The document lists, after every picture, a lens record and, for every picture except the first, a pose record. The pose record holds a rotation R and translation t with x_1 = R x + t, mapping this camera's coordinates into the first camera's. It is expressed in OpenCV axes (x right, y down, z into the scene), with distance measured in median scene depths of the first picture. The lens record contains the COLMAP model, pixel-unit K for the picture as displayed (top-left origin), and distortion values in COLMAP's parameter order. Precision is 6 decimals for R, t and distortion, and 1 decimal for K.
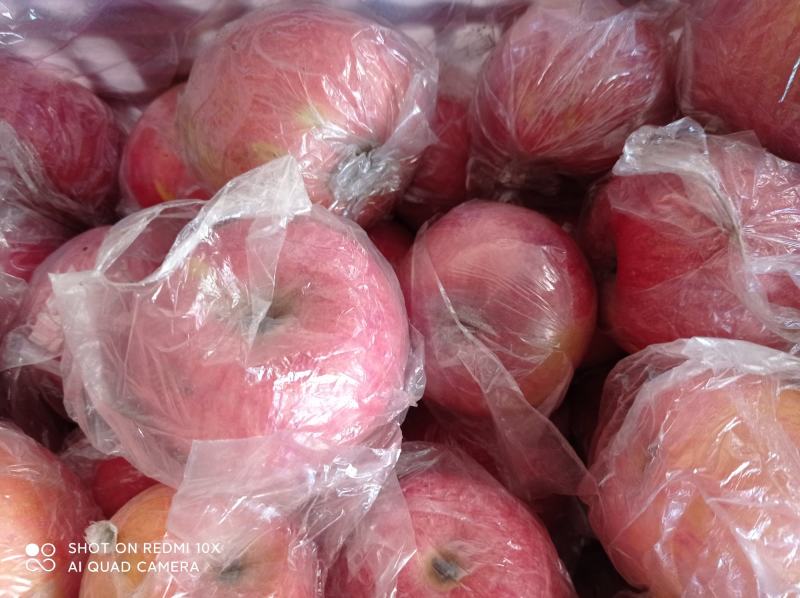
lens RADIAL K [[678.7, 0, 396.2], [0, 678.7, 295.3], [0, 0, 1]] dist [0.108732, -0.231178]
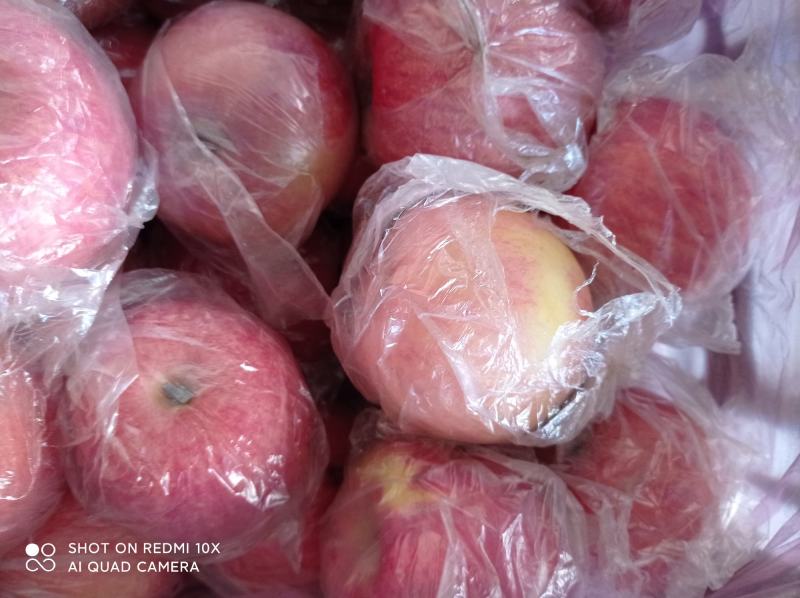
lens RADIAL K [[686.3, 0, 403.6], [0, 686.3, 309.7], [0, 0, 1]] dist [0.115568, -0.269461]
pose [[0.971645, -0.011360, 0.236170, 0.153966], [-0.043546, 0.973162, 0.225962, 0.047100], [-0.232399, -0.229839, 0.945074, 0.022478]]
